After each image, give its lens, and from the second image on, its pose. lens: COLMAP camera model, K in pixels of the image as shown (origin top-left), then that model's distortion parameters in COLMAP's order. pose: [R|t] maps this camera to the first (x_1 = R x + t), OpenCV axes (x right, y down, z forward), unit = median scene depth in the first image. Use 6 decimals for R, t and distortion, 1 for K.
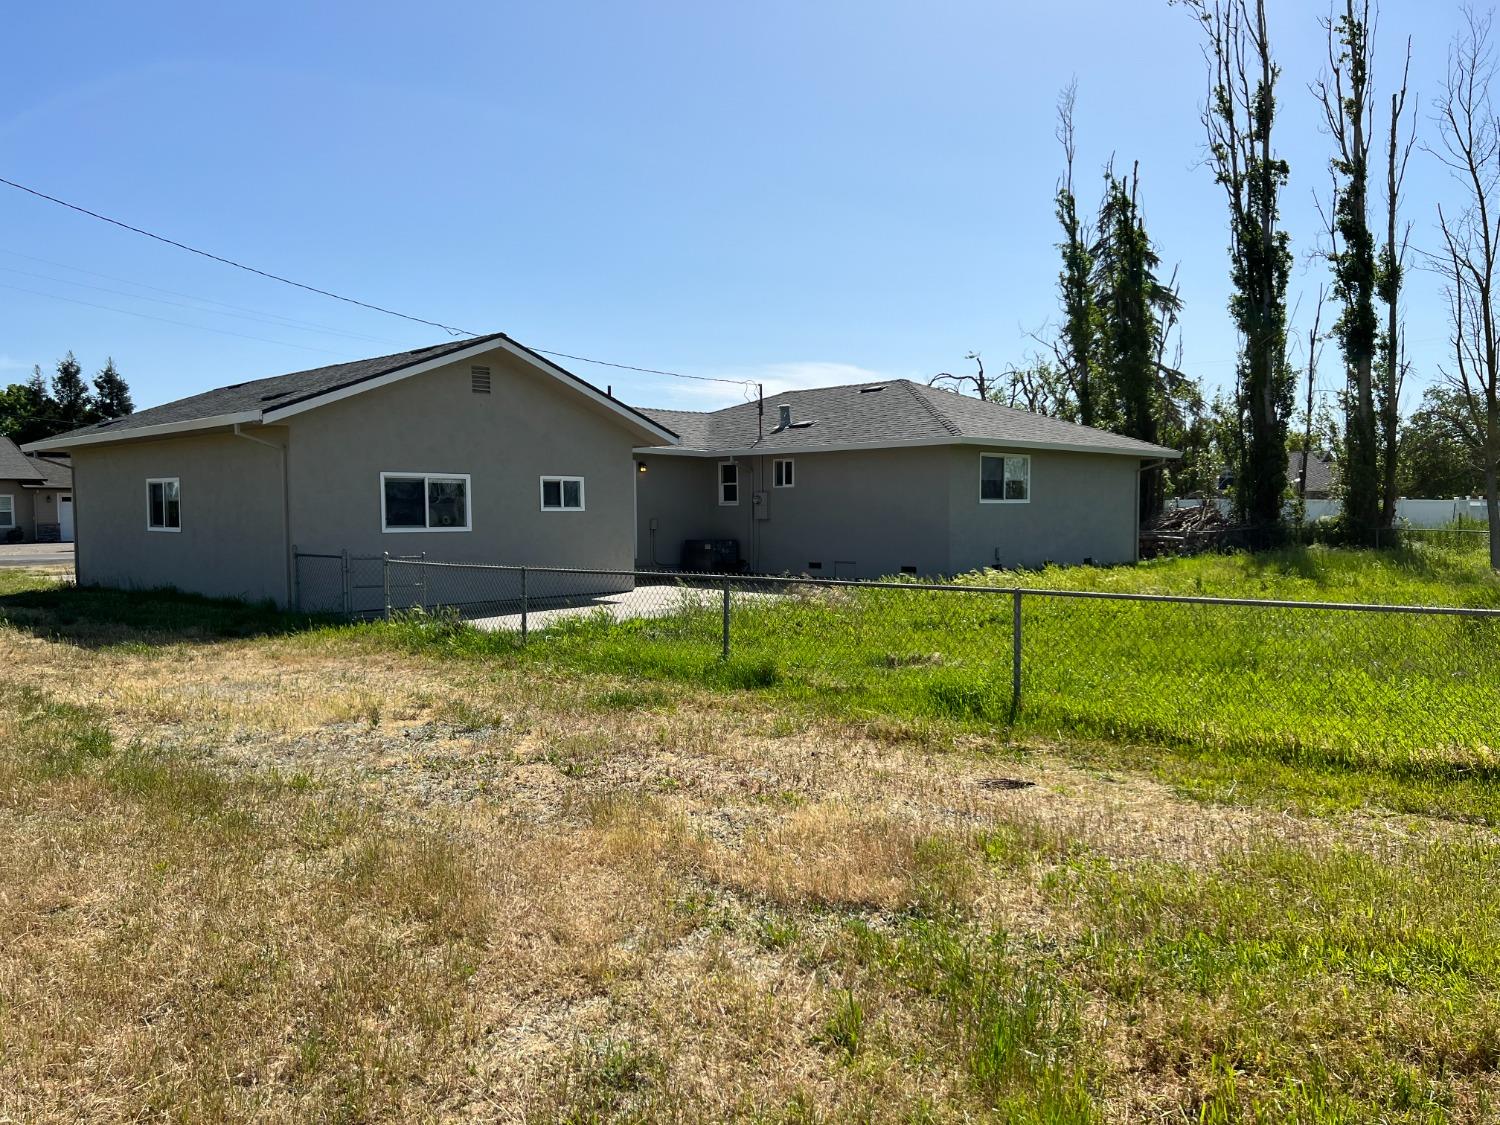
lens RADIAL K [[1110.6, 0, 759.3], [0, 1110.6, 565.4], [0, 0, 1]] dist [0.040426, -0.053622]
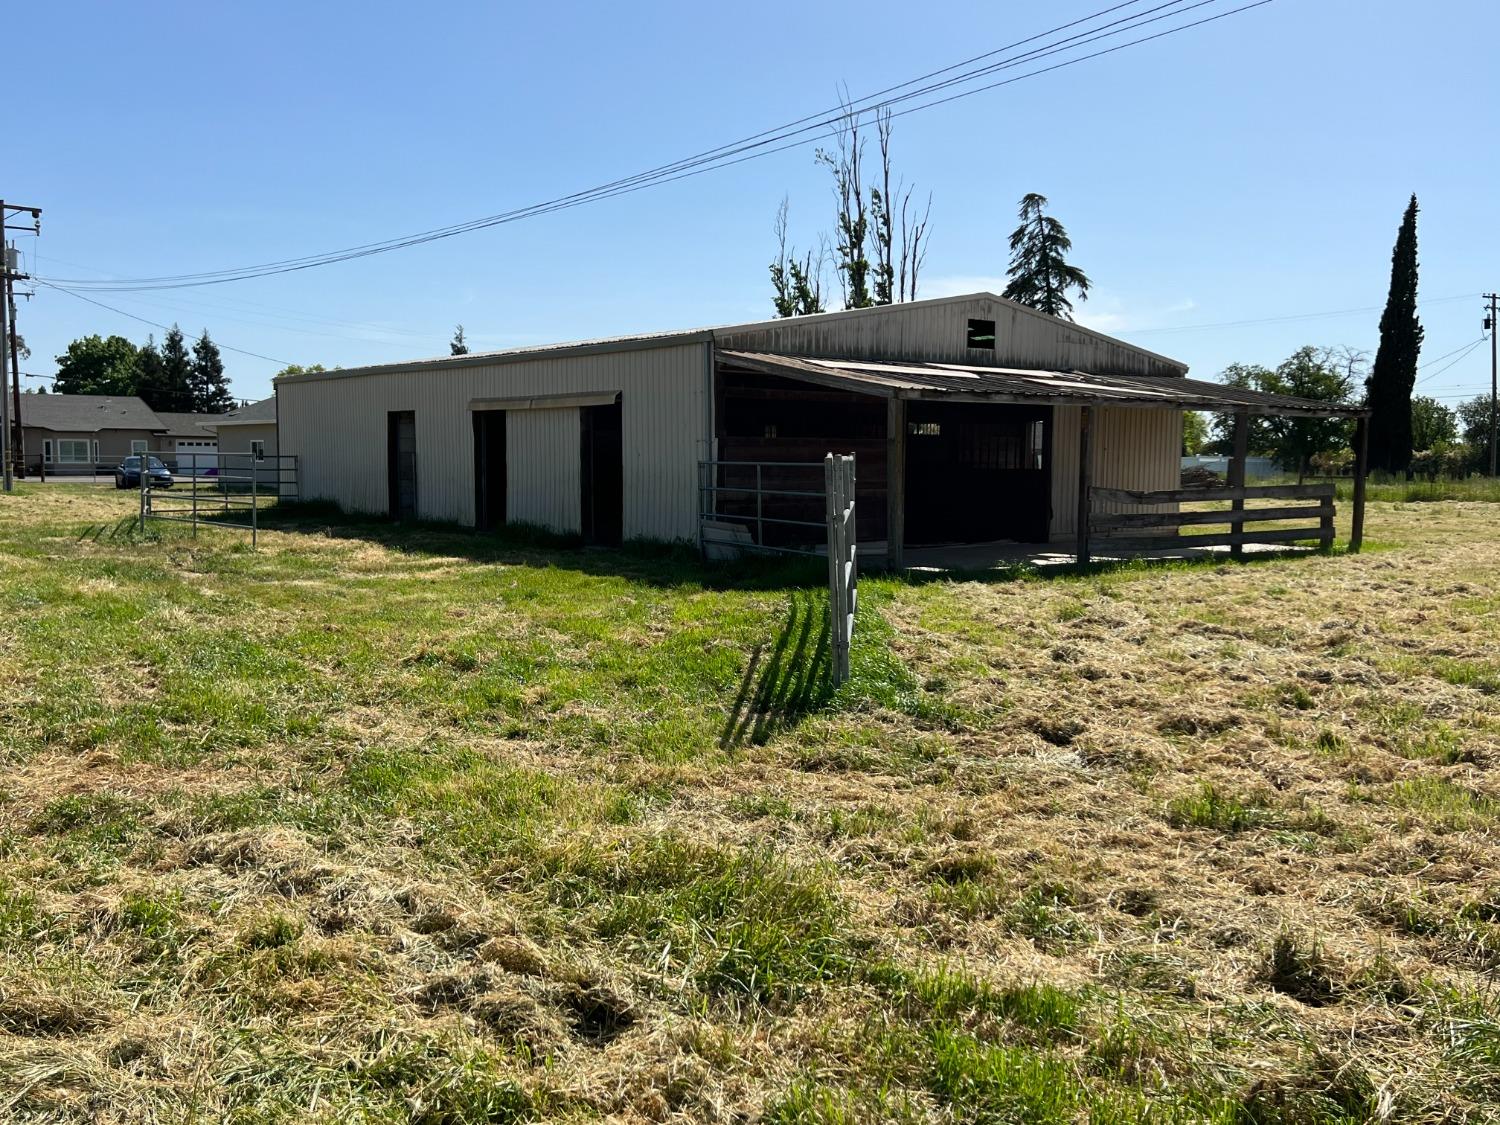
lens RADIAL K [[1351.9, 0, 760.5], [0, 1351.9, 559.8], [0, 0, 1]] dist [0.044446, -0.064512]
pose [[0.992650, 0.021531, -0.119092, 0.213288], [-0.018570, 0.999492, 0.025915, 0.019838], [0.119590, -0.023513, 0.992545, -0.425898]]
